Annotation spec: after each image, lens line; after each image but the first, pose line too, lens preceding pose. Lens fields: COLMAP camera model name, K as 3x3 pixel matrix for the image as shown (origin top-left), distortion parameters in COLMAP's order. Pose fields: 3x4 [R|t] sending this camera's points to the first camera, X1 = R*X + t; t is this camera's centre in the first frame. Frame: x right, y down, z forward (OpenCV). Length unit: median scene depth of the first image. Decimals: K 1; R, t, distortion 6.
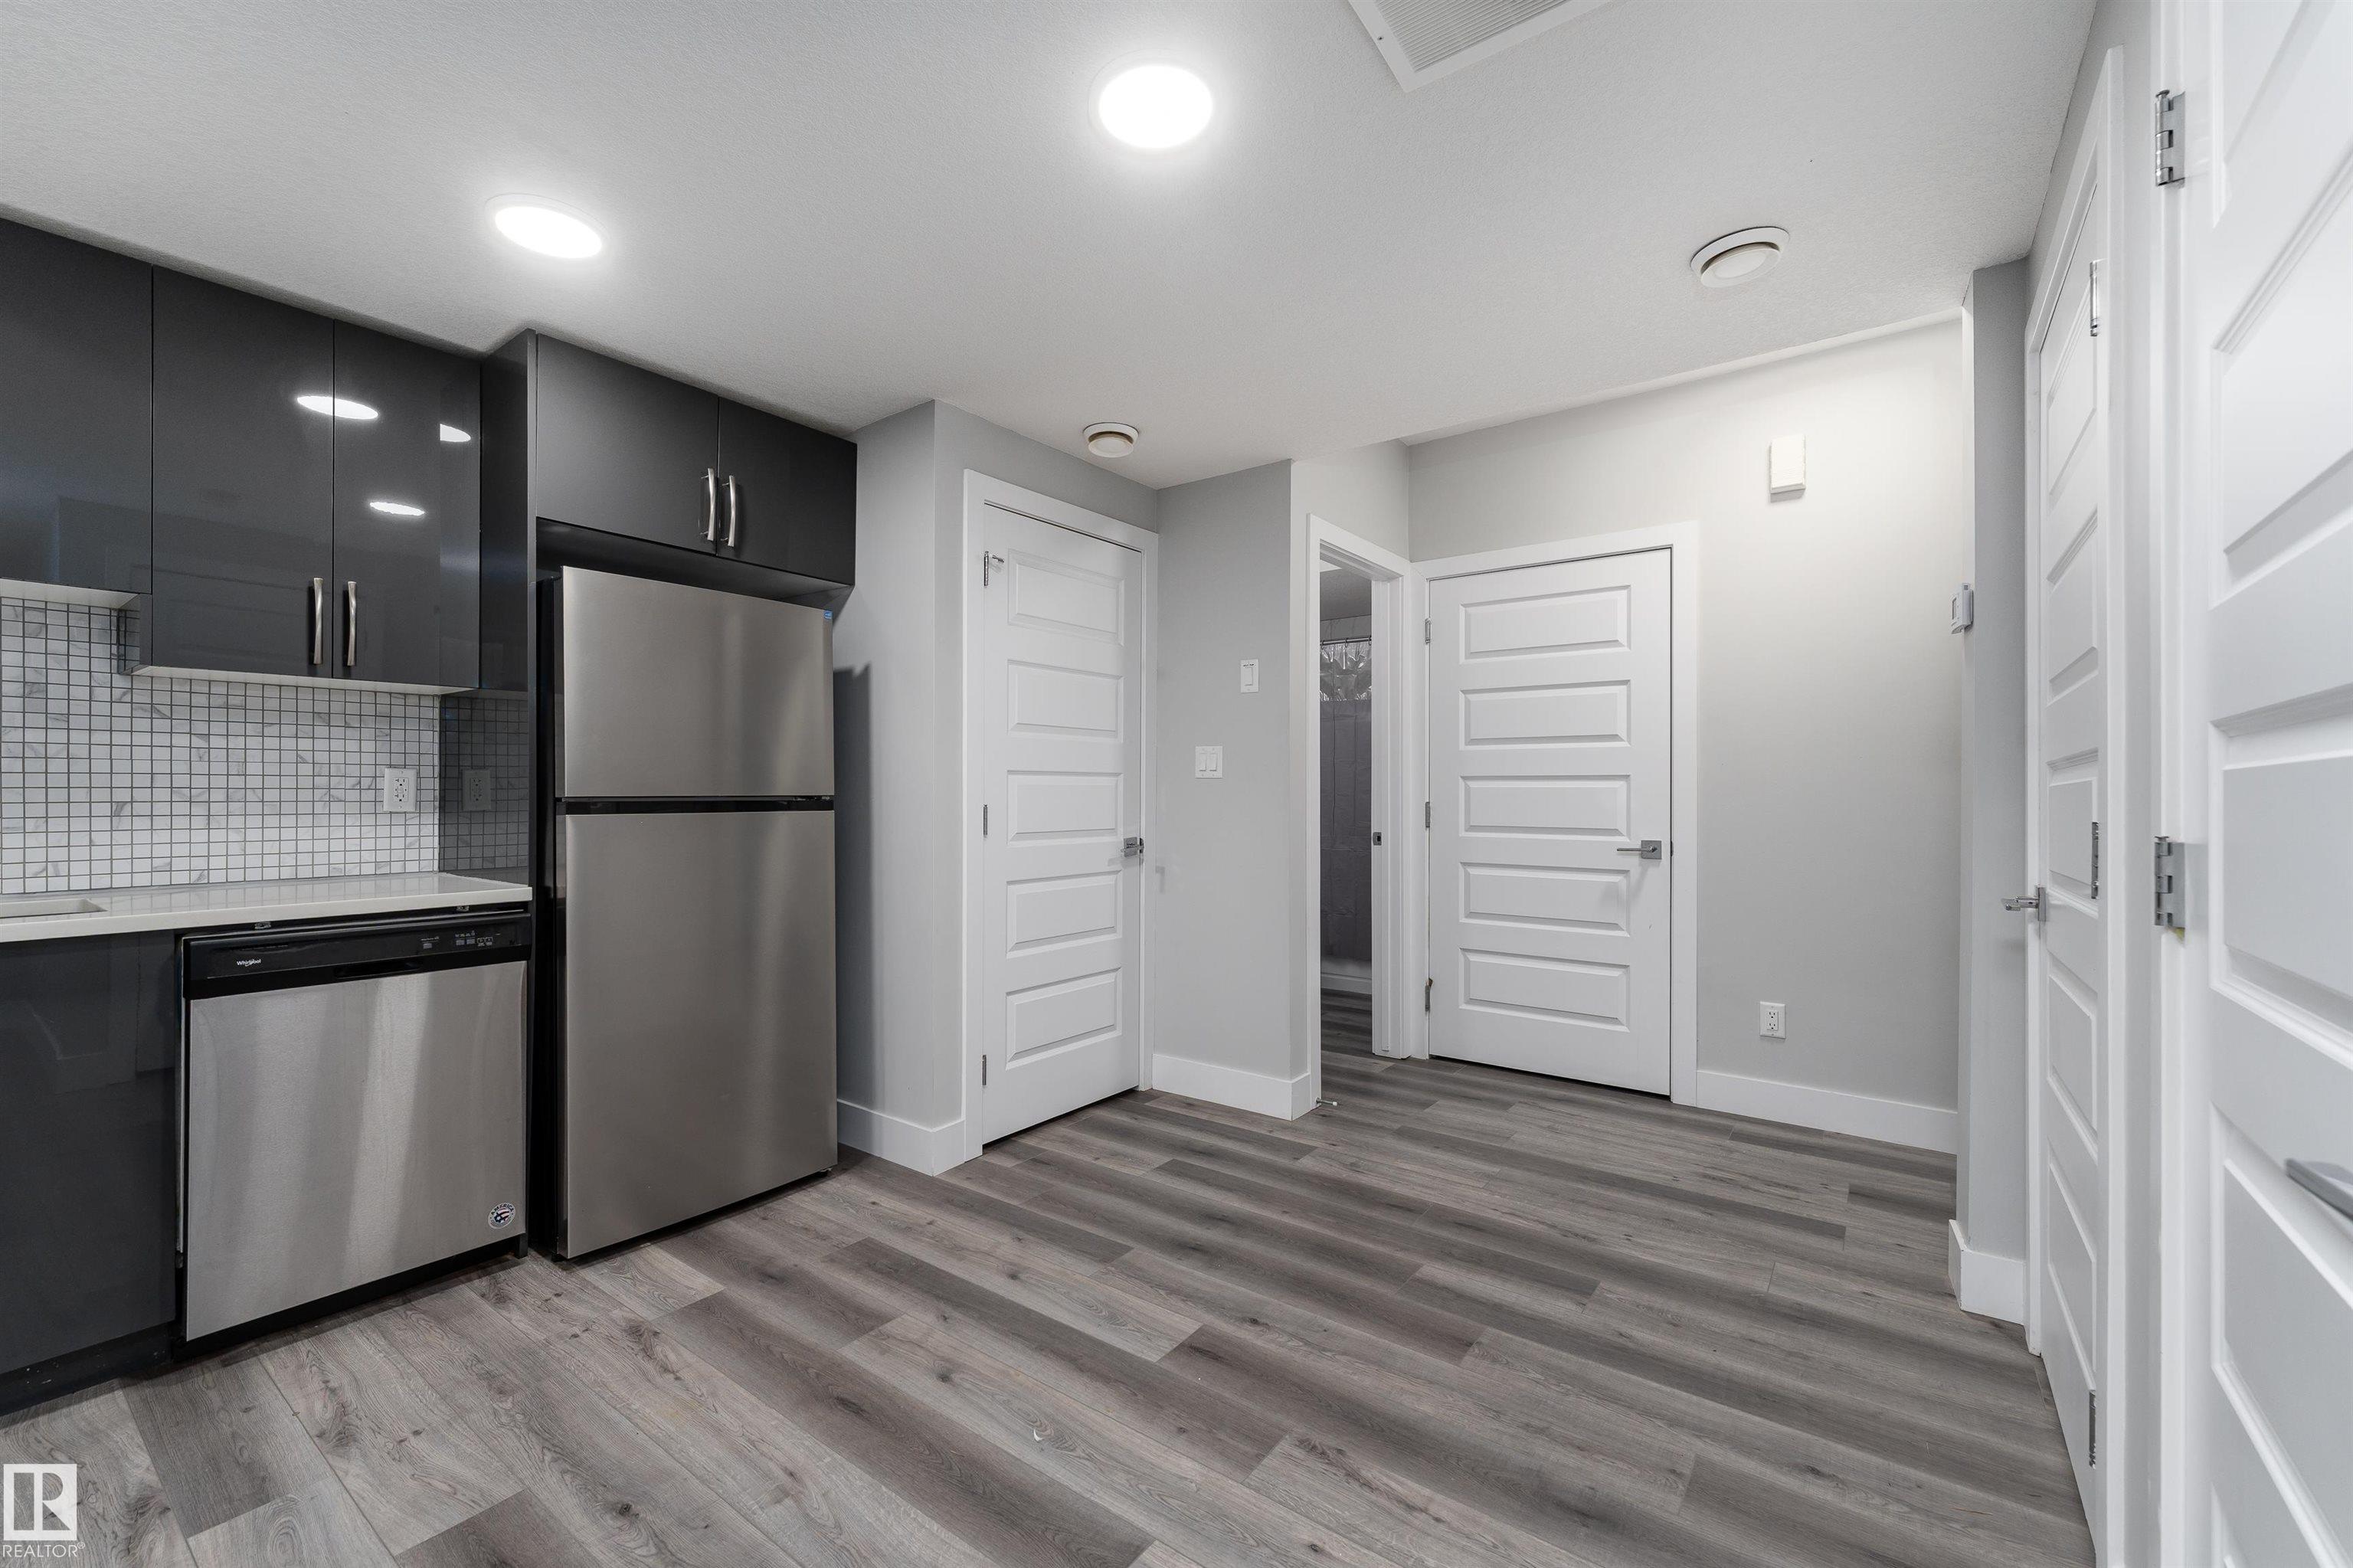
lens RADIAL K [[976.7, 0, 1134.5], [0, 976.7, 787.5], [0, 0, 1]] dist [0.000932, 0.000463]
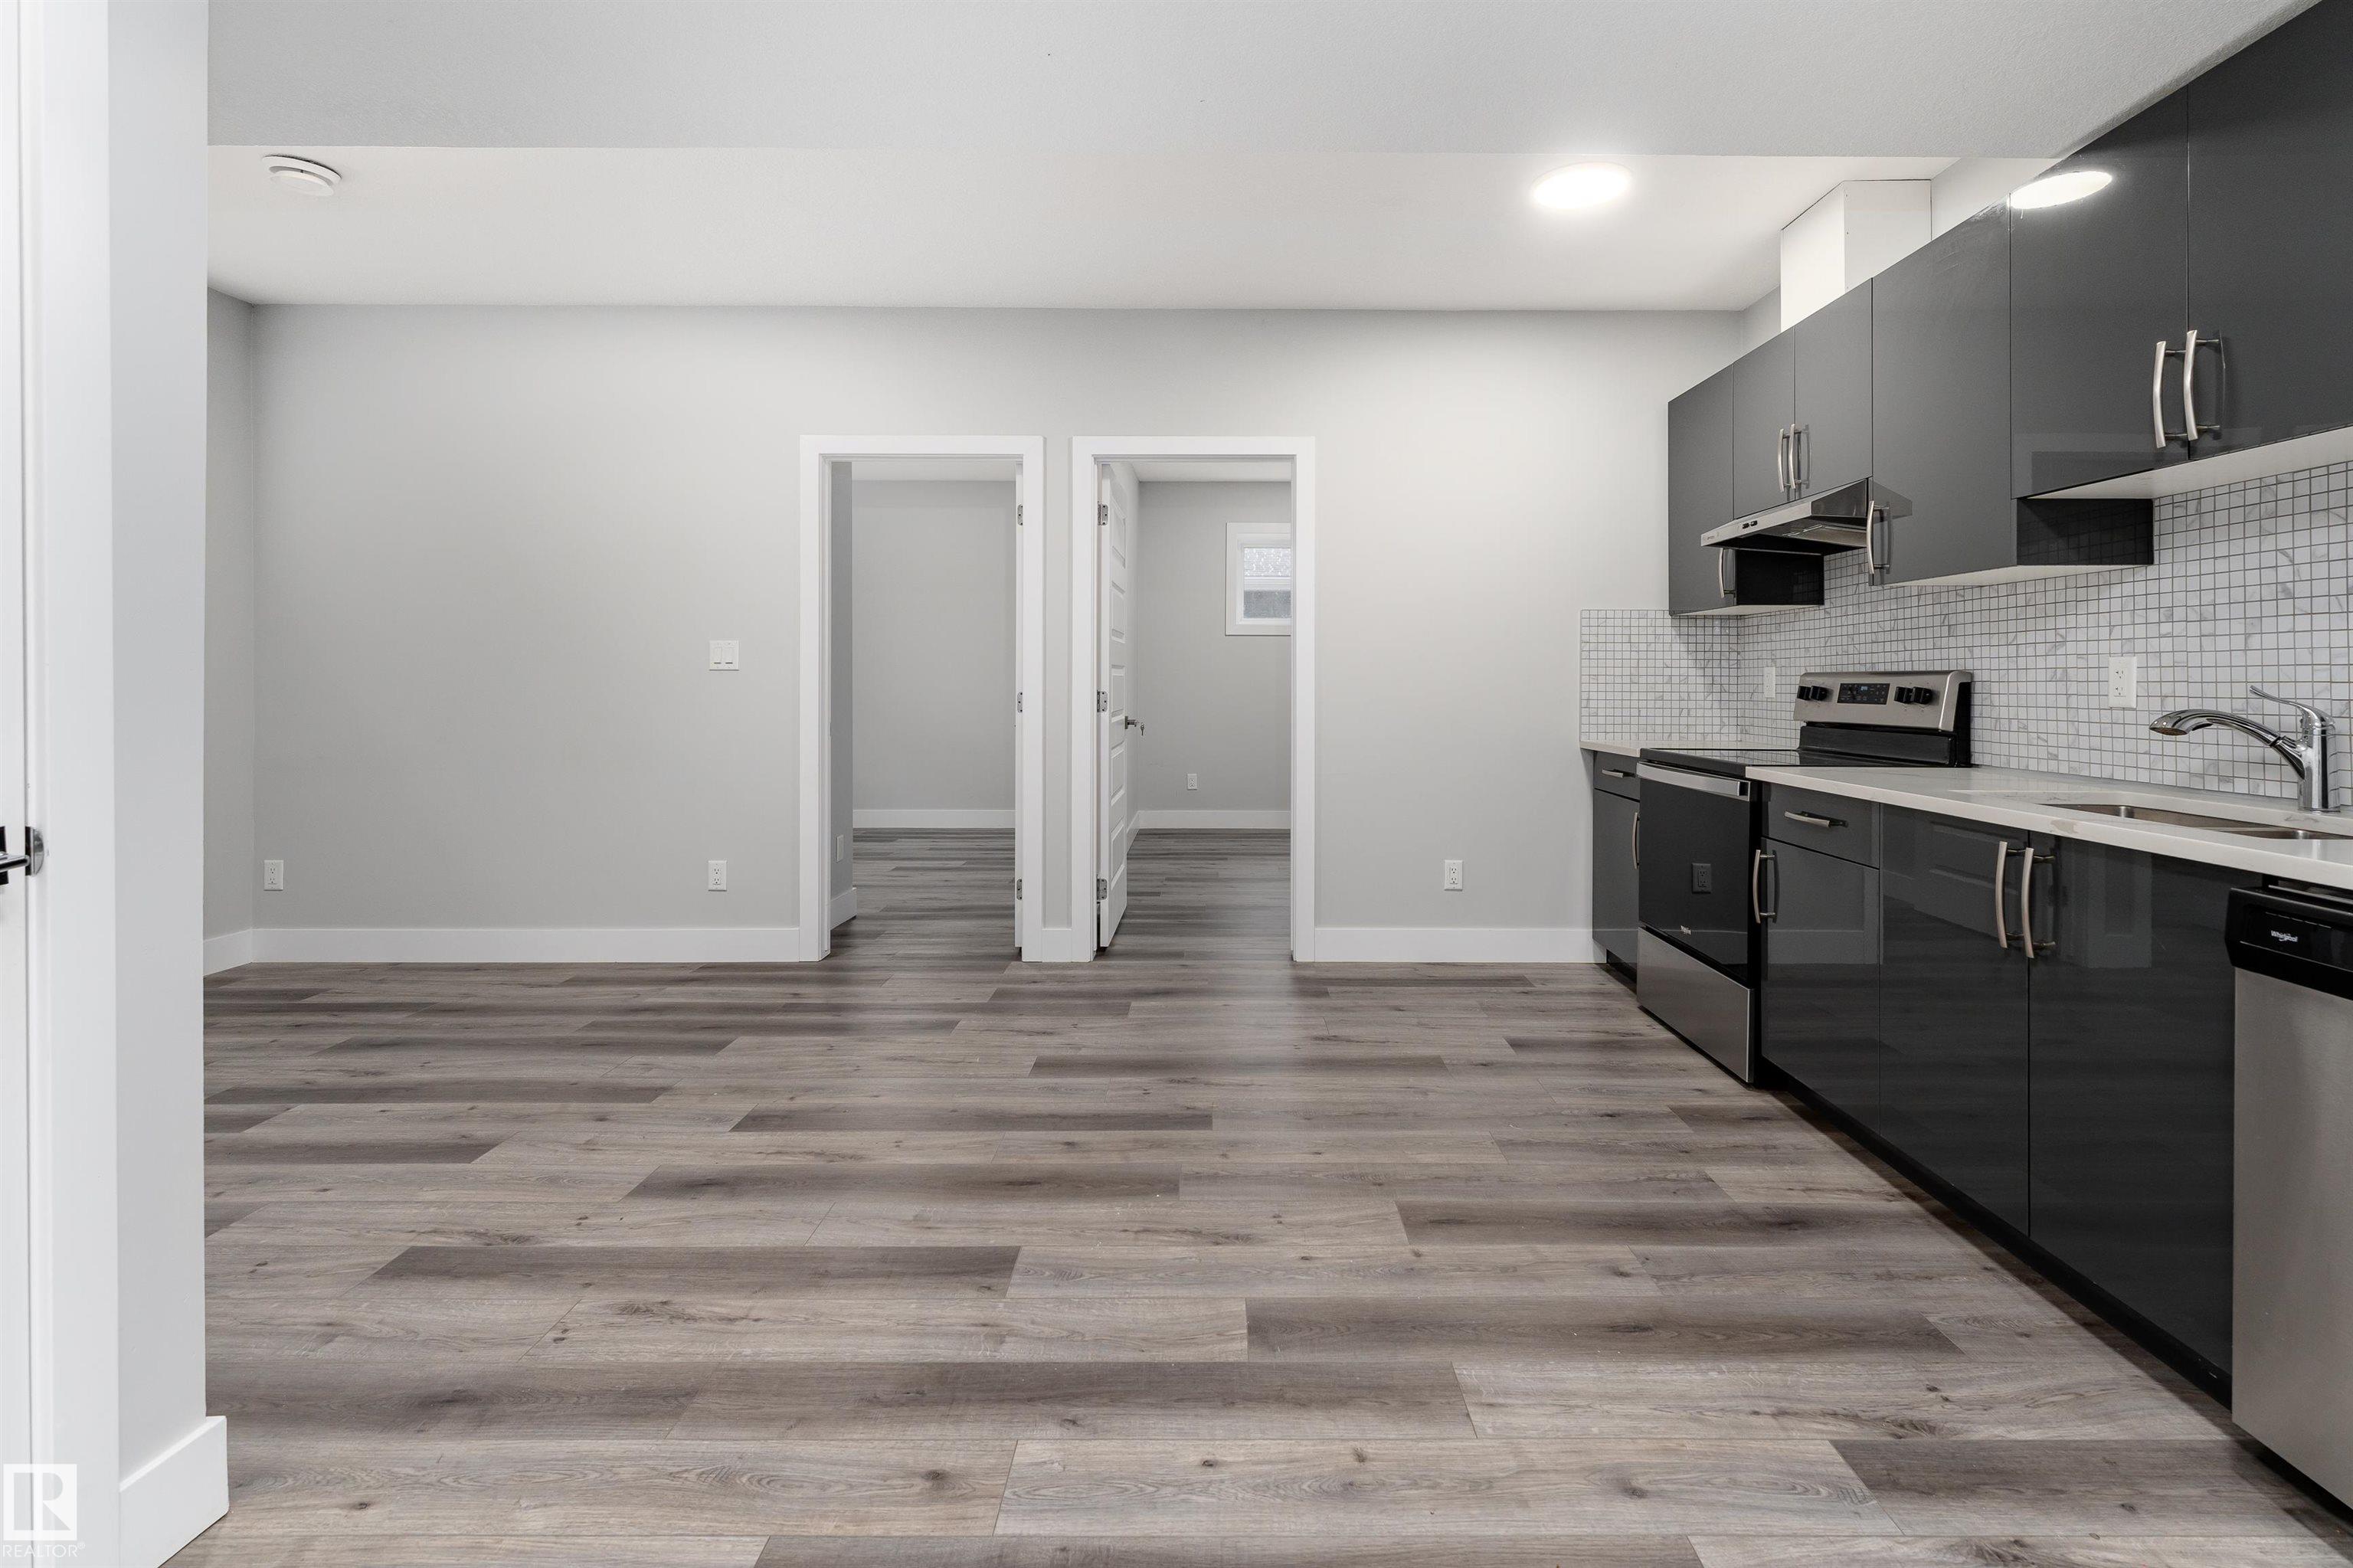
lens RADIAL K [[1049.4, 0, 1212.1], [0, 1049.4, 690.0], [0, 0, 1]] dist [0.000490, 0.000132]
pose [[-0.788768, 0.003735, -0.614679, 0.108252], [-0.000109, 0.999981, 0.006217, 0.001007], [0.614691, 0.004971, -0.788752, 0.904554]]
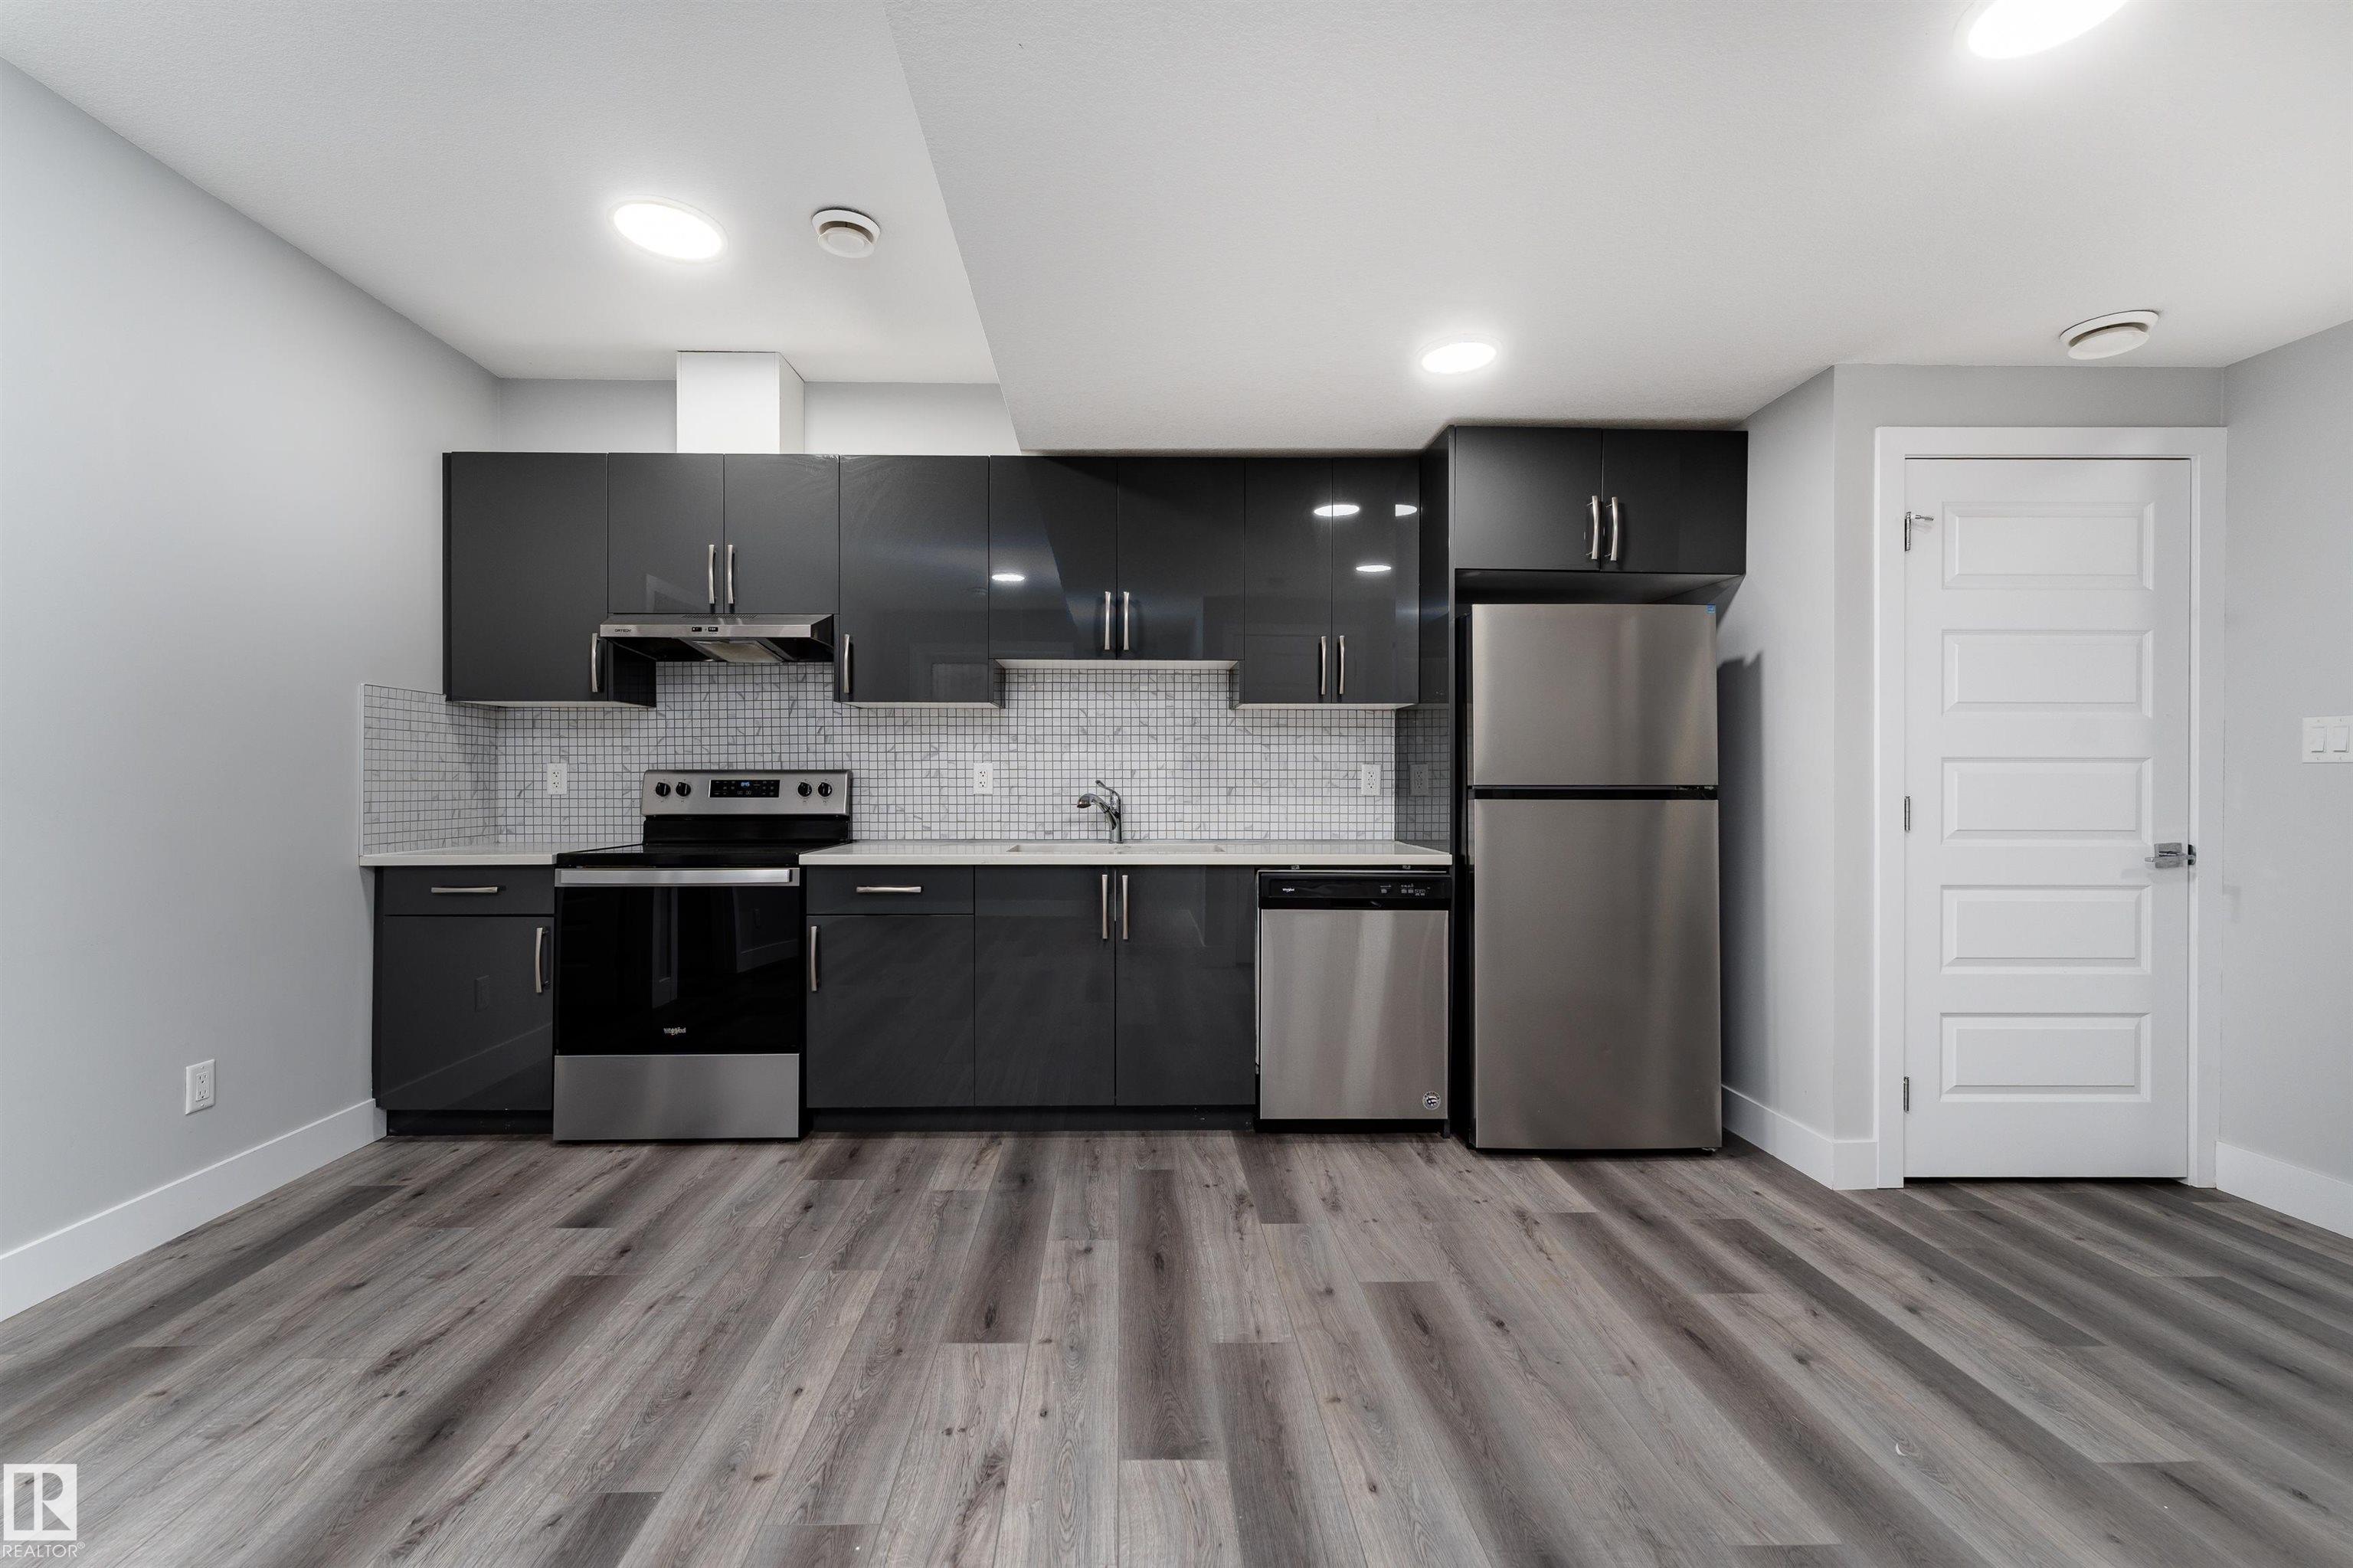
lens RADIAL K [[976.7, 0, 1134.5], [0, 976.7, 787.5], [0, 0, 1]] dist [0.000932, 0.000463]
pose [[0.624175, 0.006319, -0.781259, 0.128622], [0.002240, 0.999949, 0.009878, -0.001038], [0.781281, -0.007915, 0.624129, -0.133828]]
